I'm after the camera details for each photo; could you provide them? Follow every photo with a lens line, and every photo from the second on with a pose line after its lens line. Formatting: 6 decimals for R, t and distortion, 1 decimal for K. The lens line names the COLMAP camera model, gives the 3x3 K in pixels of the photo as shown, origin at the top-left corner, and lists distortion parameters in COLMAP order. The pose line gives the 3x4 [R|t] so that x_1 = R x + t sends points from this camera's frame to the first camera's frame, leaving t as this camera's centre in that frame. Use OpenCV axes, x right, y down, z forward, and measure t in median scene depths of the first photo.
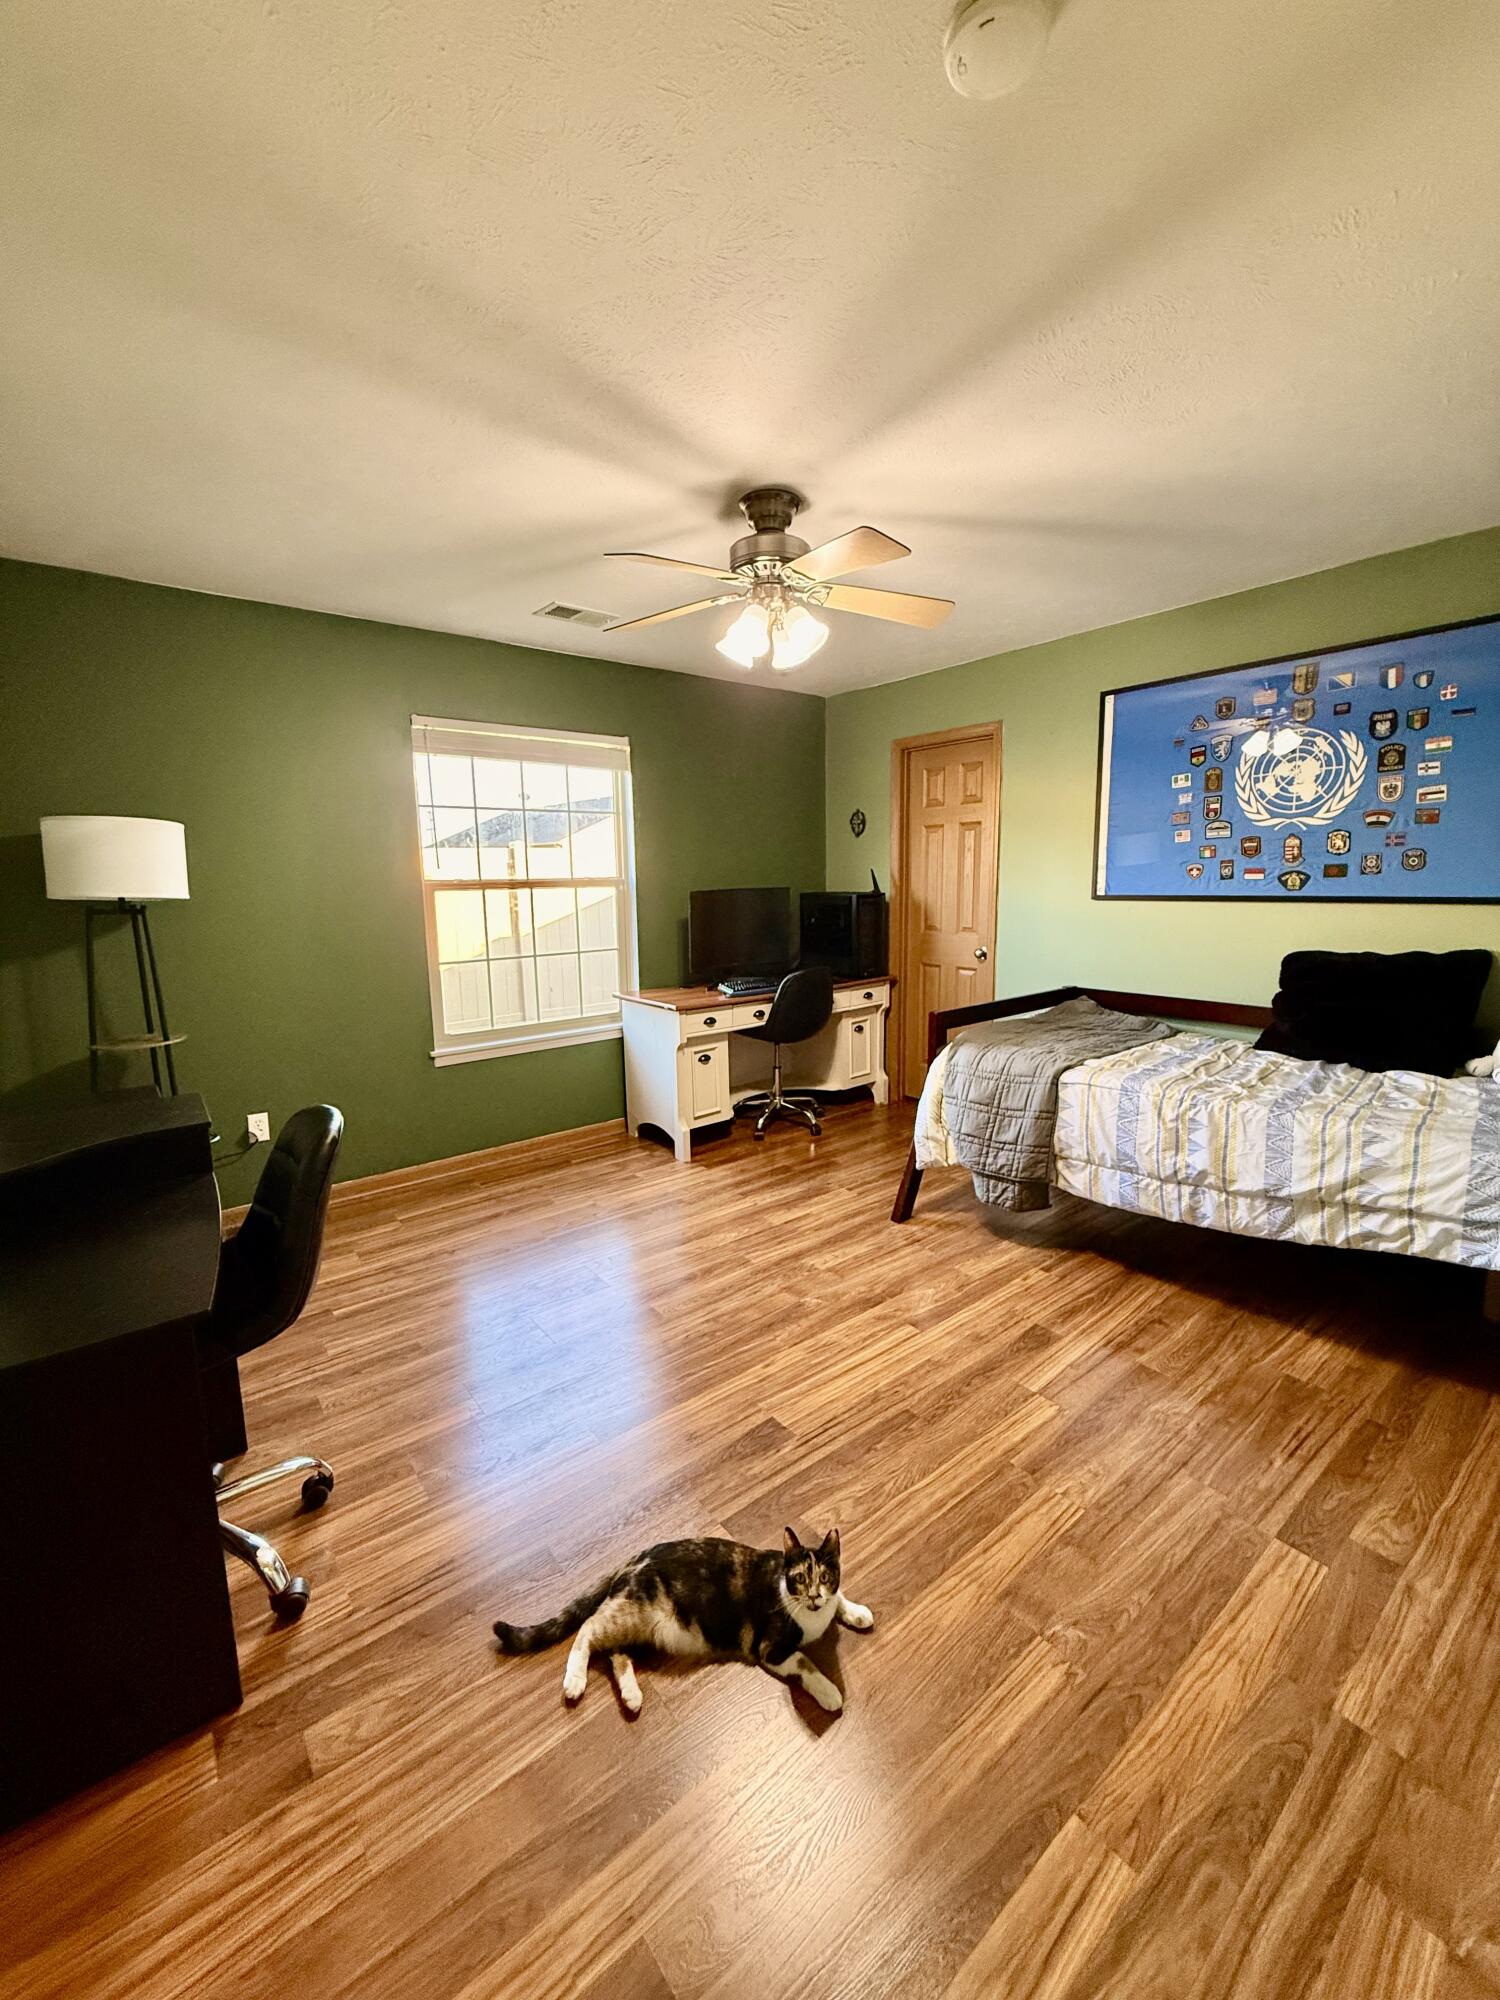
lens RADIAL K [[801.6, 0, 750.0], [0, 801.6, 1000.0], [0, 0, 1]] dist [-0.000178, 0.000044]
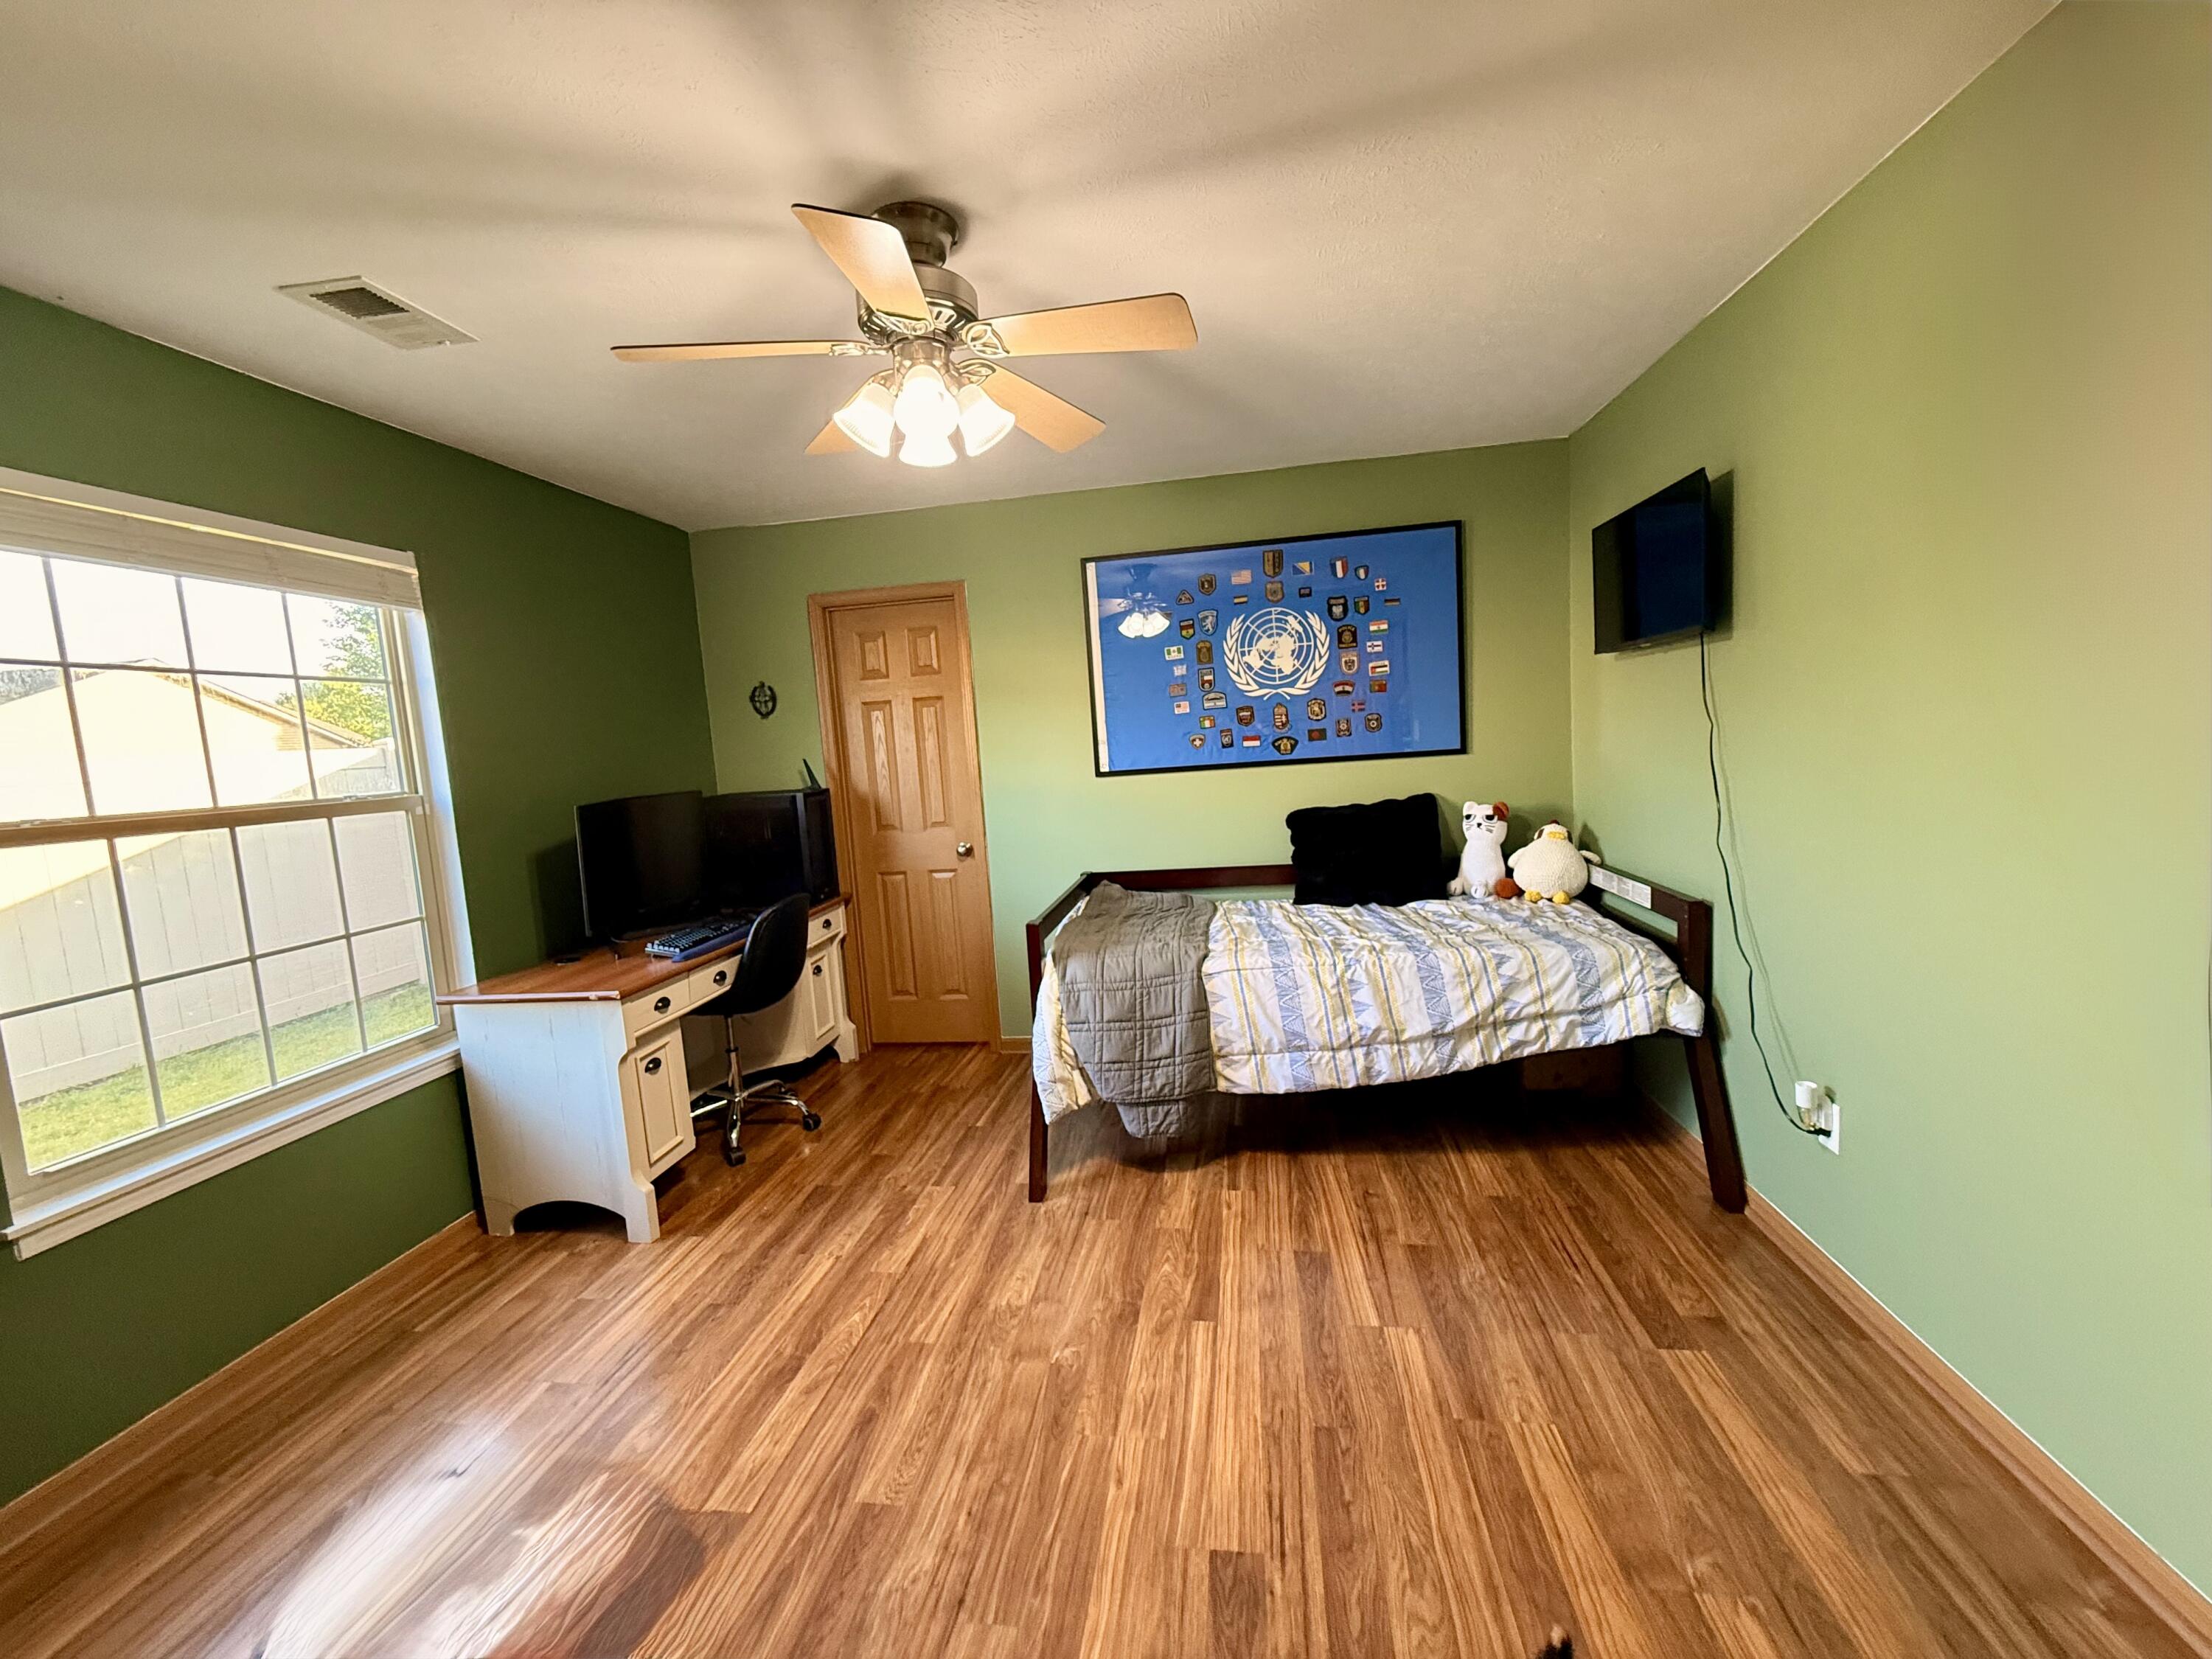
lens RADIAL K [[883.7, 0, 1114.6], [0, 883.7, 831.8], [0, 0, 1]] dist [-0.000708, 0.000083]
pose [[0.731168, -0.103938, 0.674233, -0.334130], [0.158924, 0.987085, -0.020177, -0.050390], [-0.663428, 0.121905, 0.738243, 0.310971]]
